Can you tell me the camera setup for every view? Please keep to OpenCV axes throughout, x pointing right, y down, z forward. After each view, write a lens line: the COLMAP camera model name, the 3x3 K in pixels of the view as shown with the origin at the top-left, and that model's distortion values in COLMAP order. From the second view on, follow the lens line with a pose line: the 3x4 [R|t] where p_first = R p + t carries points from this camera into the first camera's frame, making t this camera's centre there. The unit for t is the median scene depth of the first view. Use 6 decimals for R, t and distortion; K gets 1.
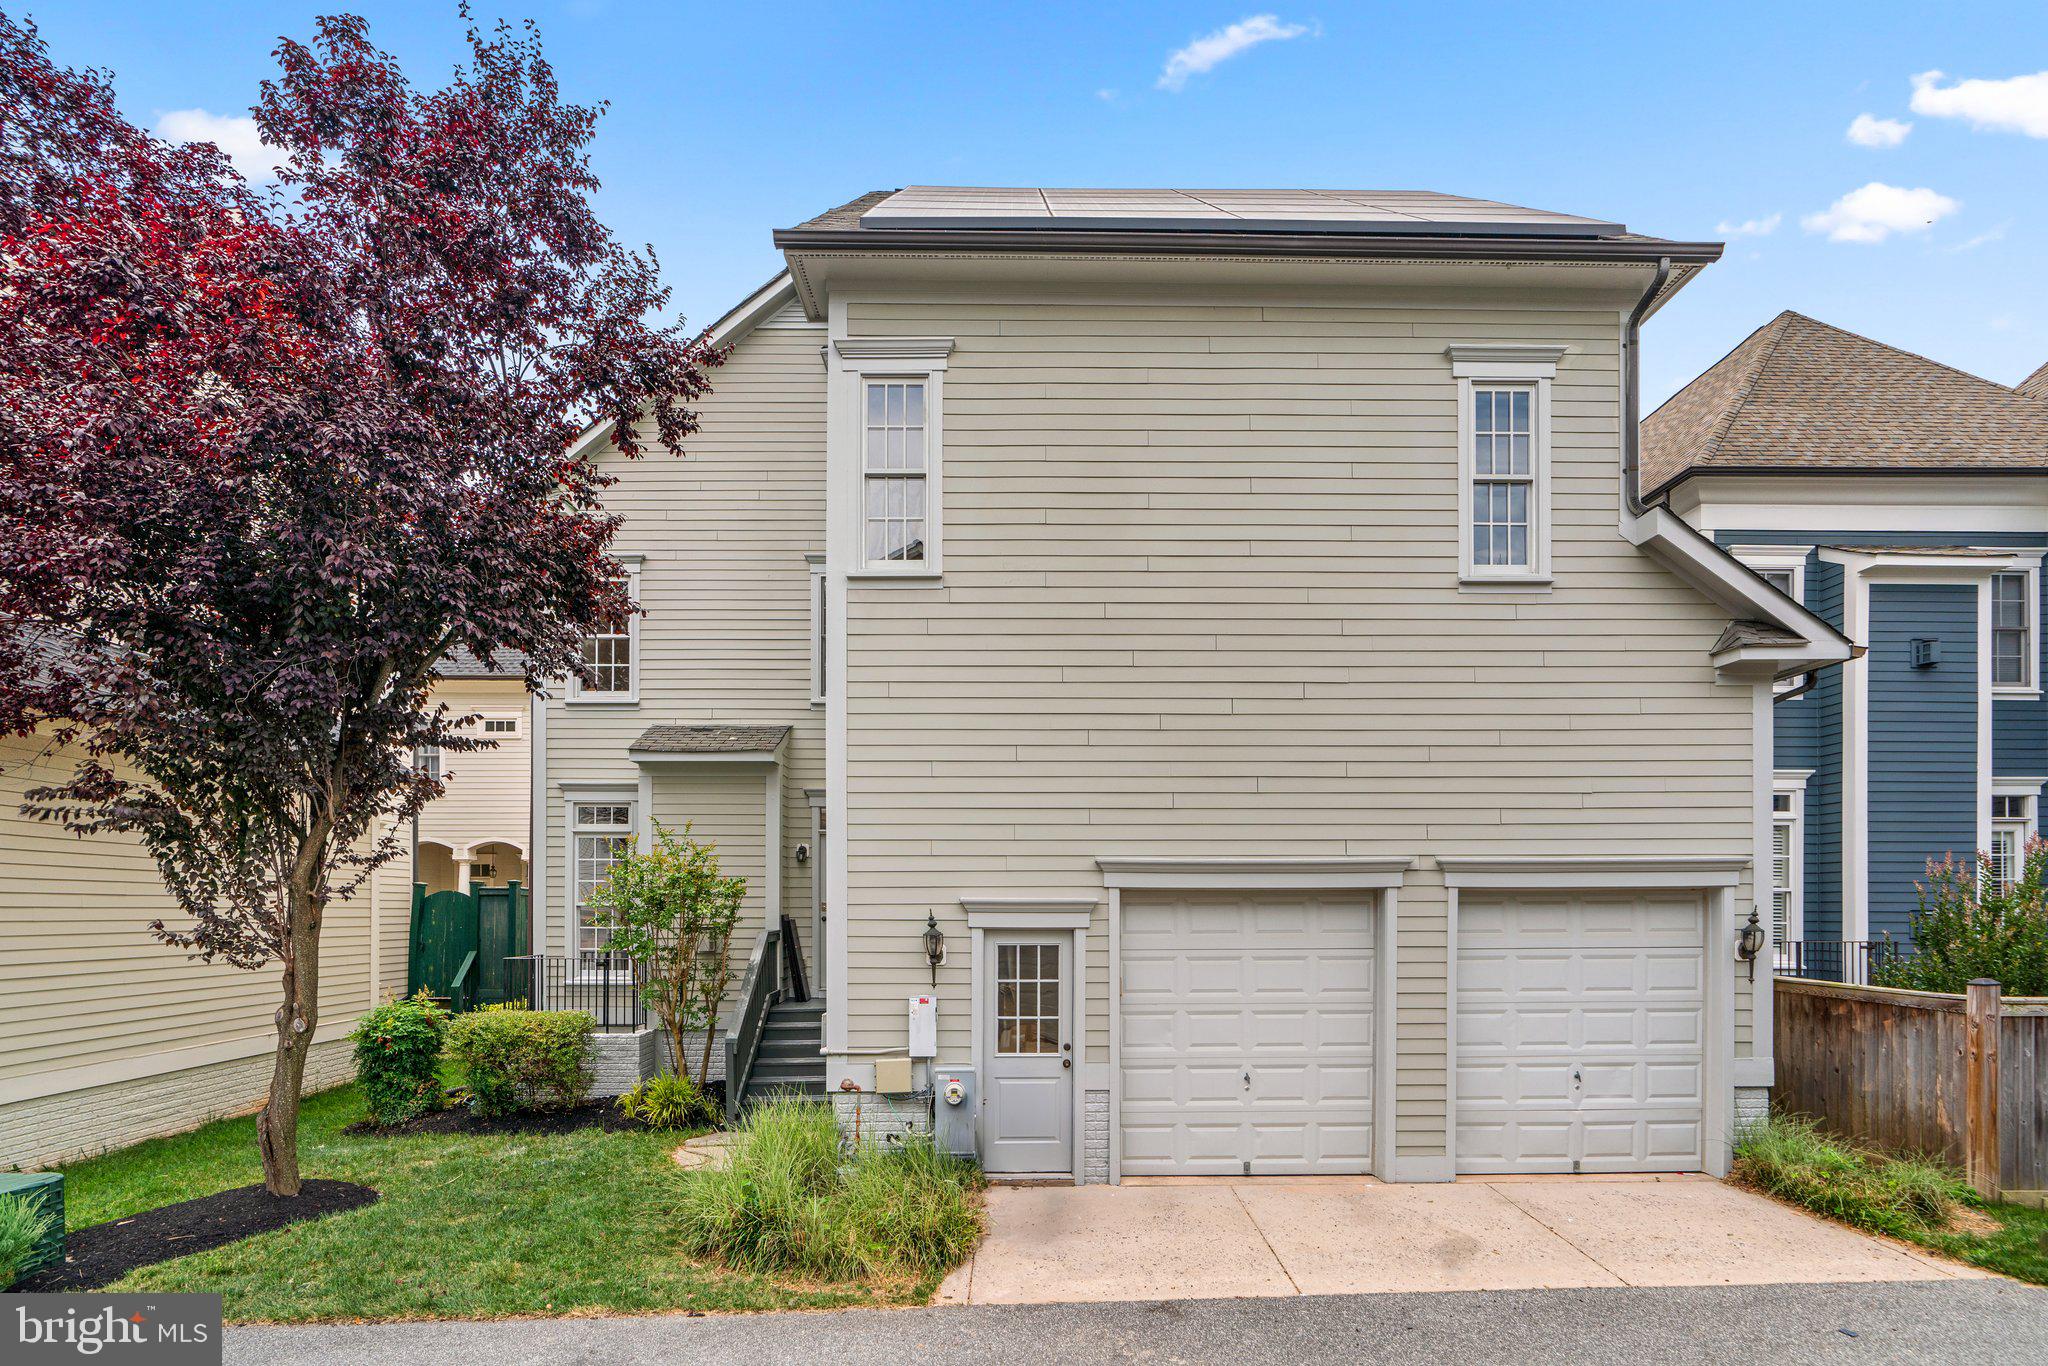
lens RADIAL K [[924.4, 0, 1069.7], [0, 924.4, 707.5], [0, 0, 1]] dist [-0.013715, 0.007052]
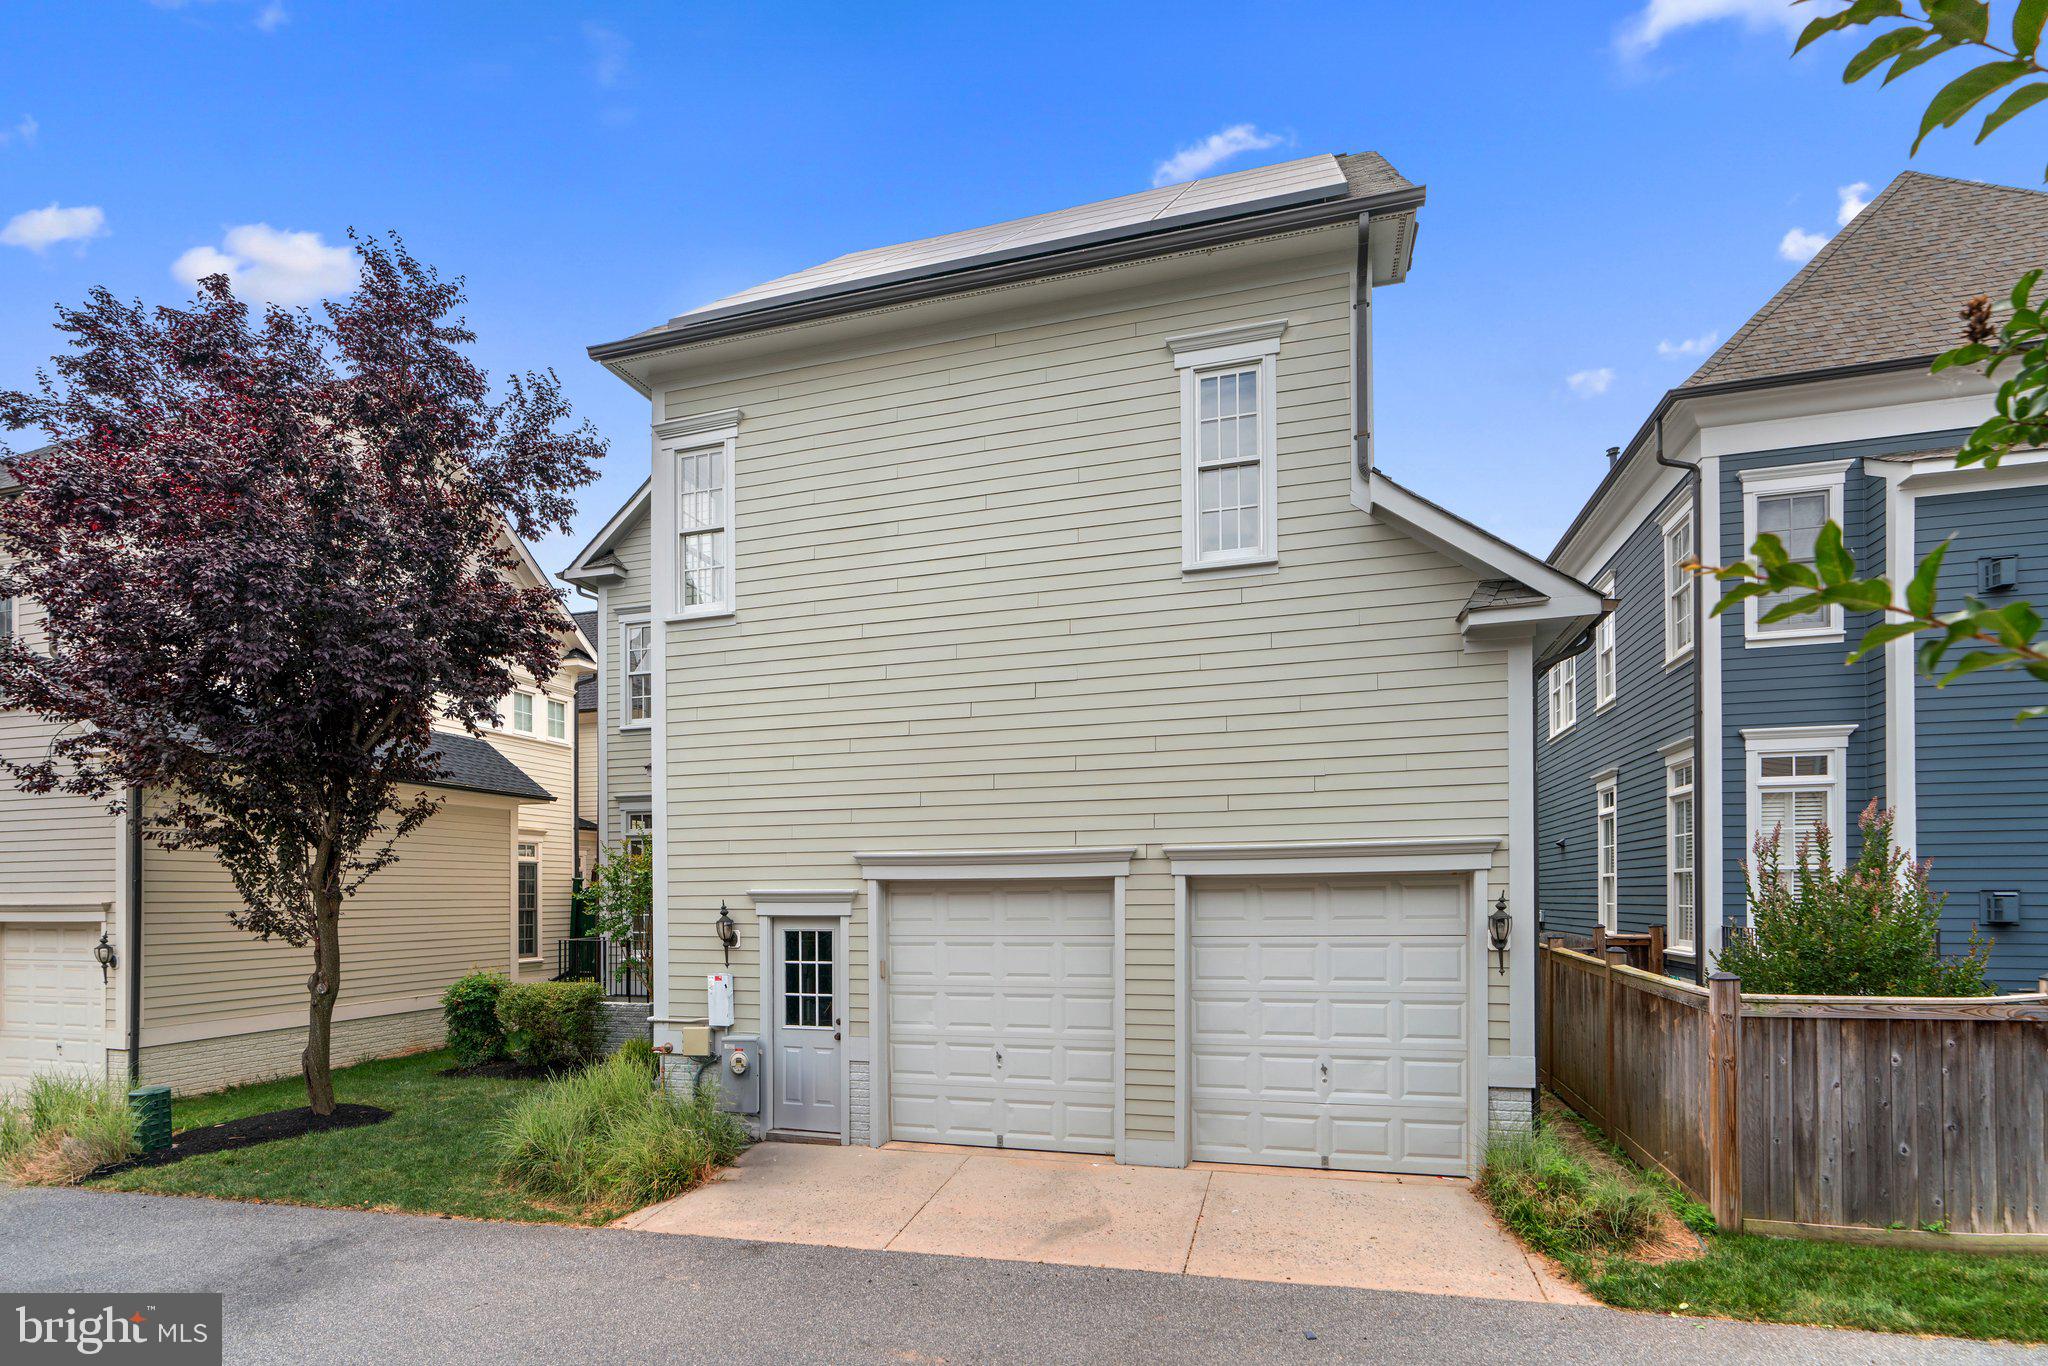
lens RADIAL K [[924.4, 0, 1114.6], [0, 924.4, 681.0], [0, 0, 1]] dist [-0.013715, 0.007052]
pose [[0.960457, -0.070640, -0.269316, 0.645249], [0.067617, 0.997501, -0.020499, -0.001162], [0.270091, 0.001478, 0.962834, 0.006298]]
